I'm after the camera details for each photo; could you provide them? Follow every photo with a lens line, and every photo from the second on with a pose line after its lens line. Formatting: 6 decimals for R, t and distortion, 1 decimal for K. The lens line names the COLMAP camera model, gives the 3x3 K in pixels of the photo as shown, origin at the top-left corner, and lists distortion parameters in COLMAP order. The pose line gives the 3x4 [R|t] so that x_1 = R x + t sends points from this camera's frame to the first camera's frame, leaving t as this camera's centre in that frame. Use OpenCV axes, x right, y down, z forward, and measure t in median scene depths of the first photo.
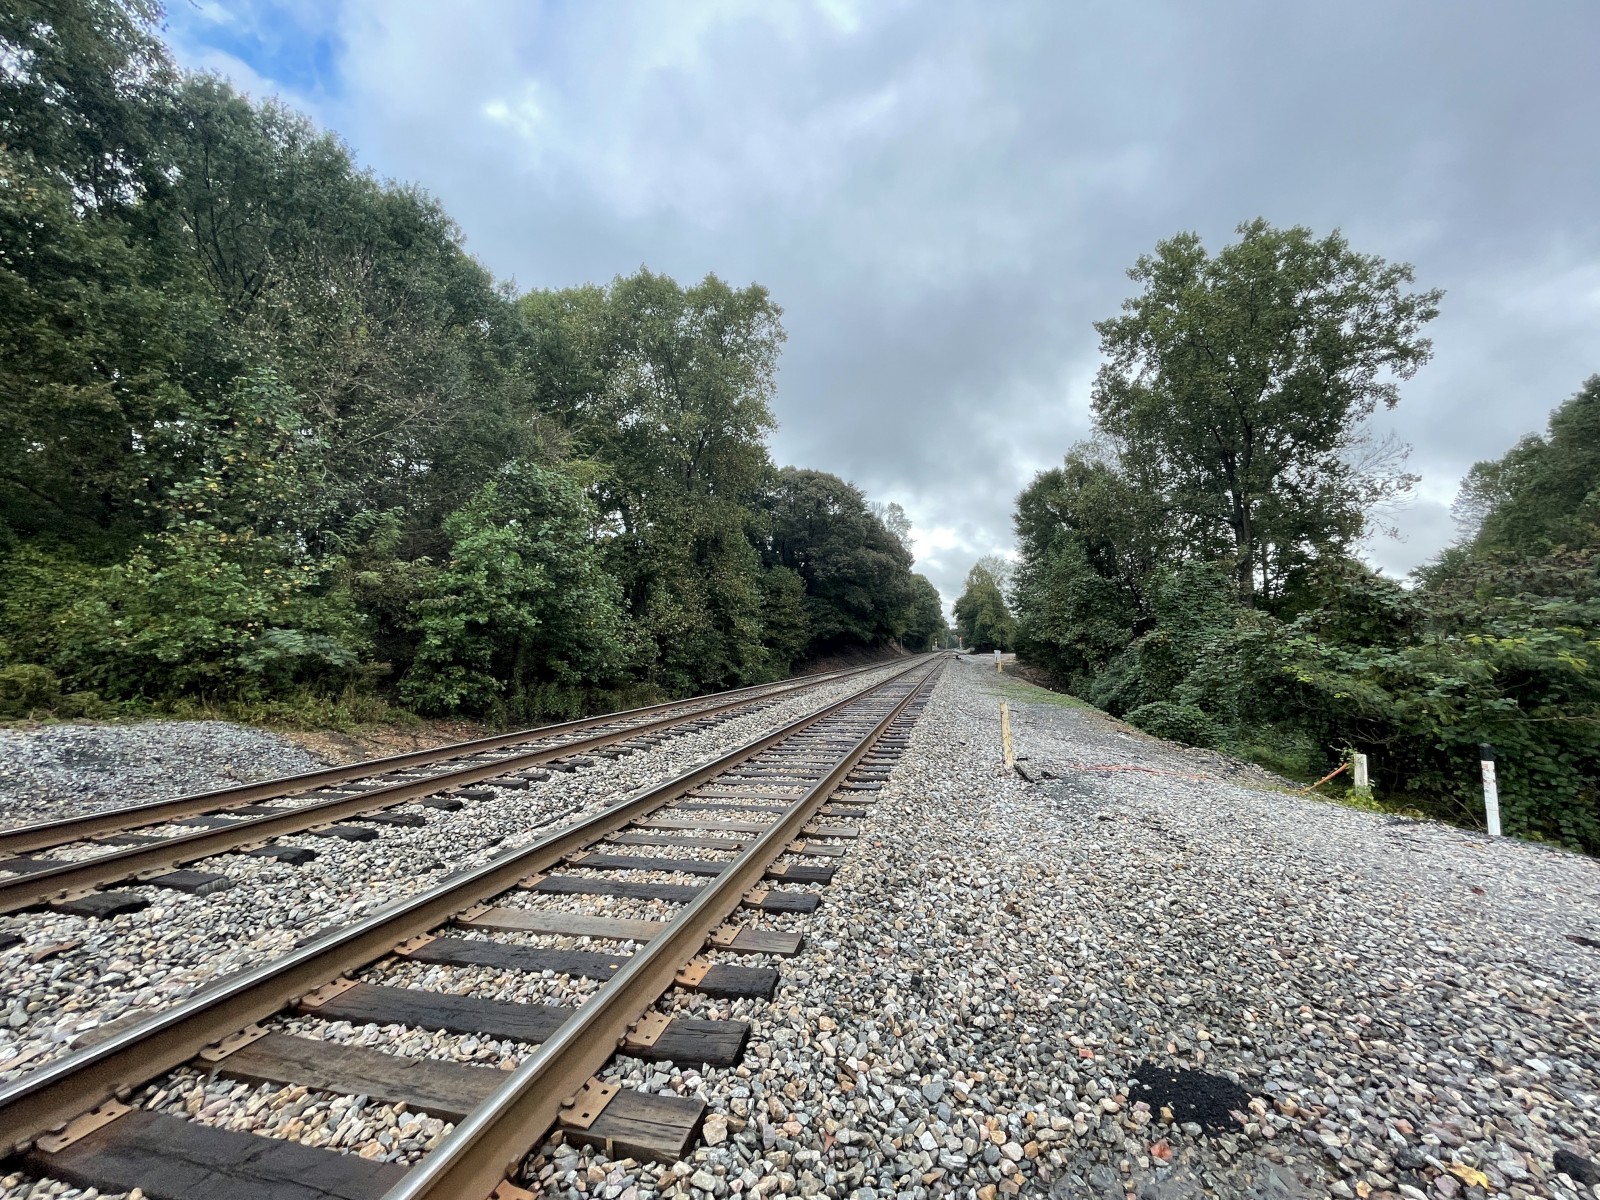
lens RADIAL K [[638.9, 0, 800.0], [0, 638.9, 600.0], [0, 0, 1]] dist [0.001369, 0.000200]
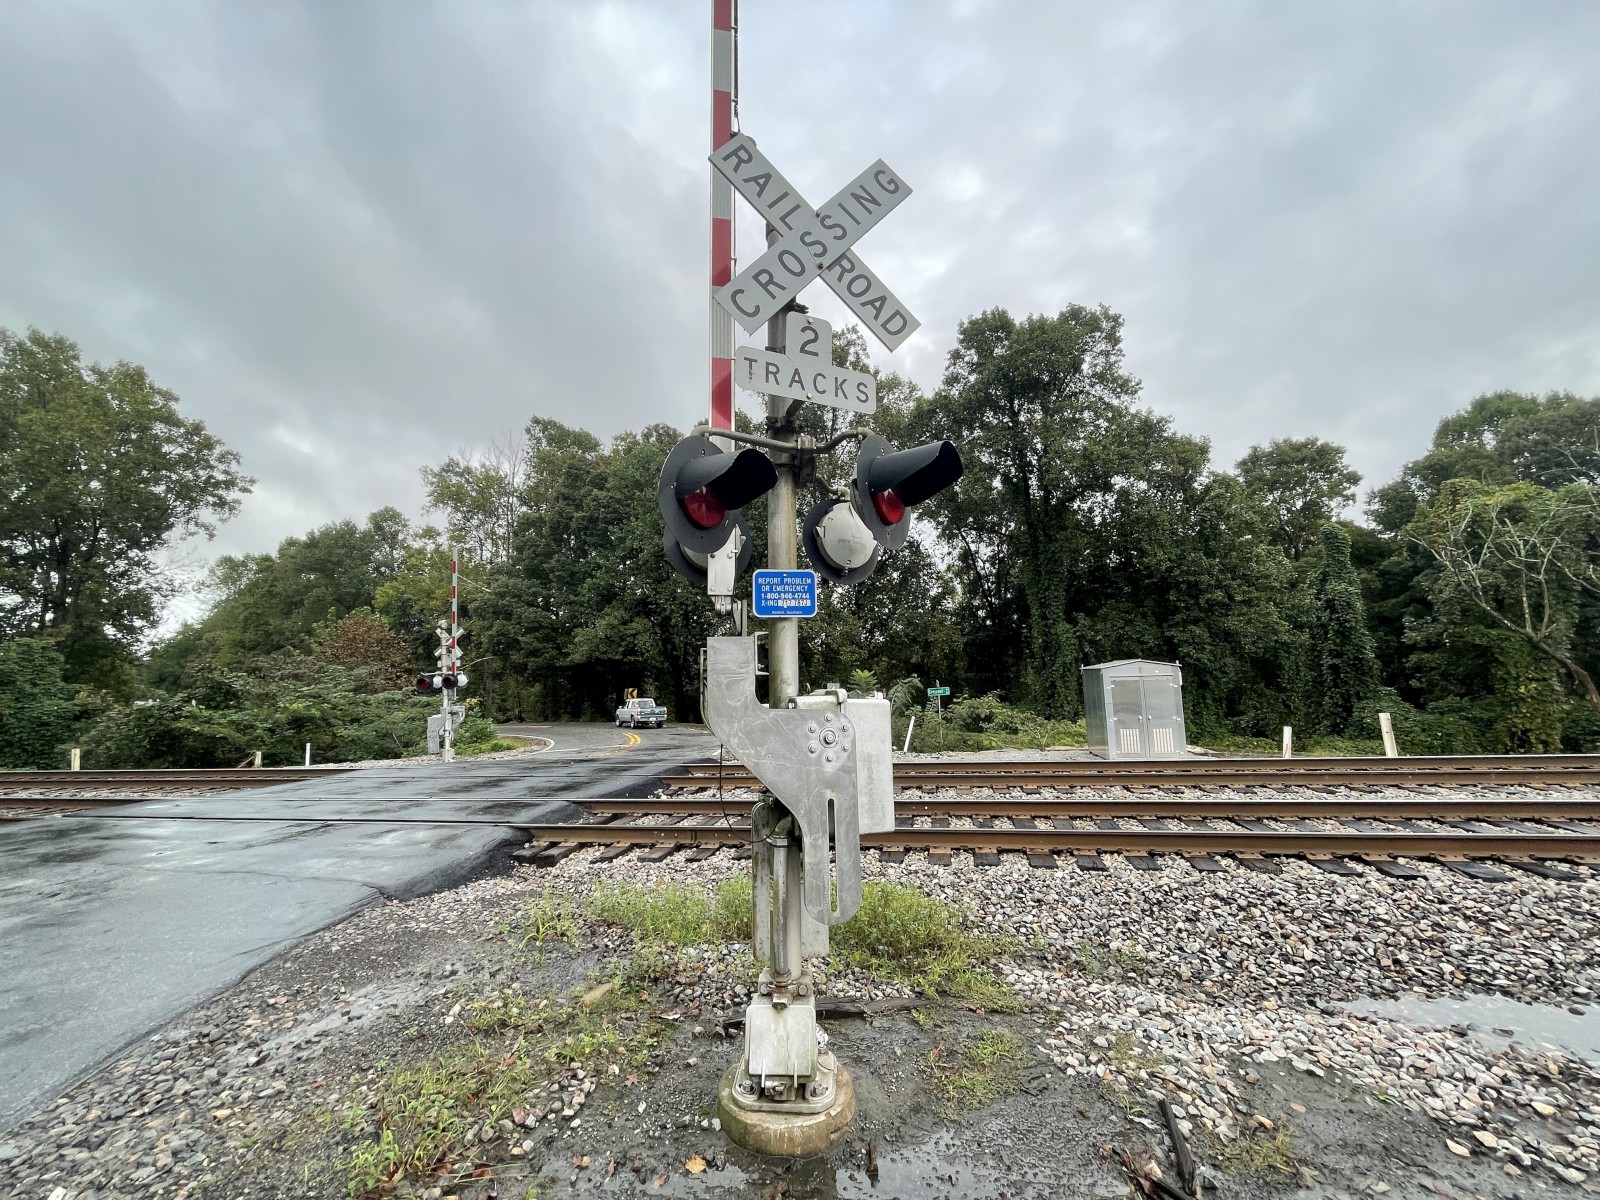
lens RADIAL K [[638.9, 0, 800.0], [0, 638.9, 600.0], [0, 0, 1]] dist [0.001369, 0.000200]
pose [[-0.015446, 0.146531, 0.989086, -0.548826], [-0.038997, 0.988363, -0.147033, -0.018242], [-0.999120, -0.040843, -0.009552, -0.339744]]
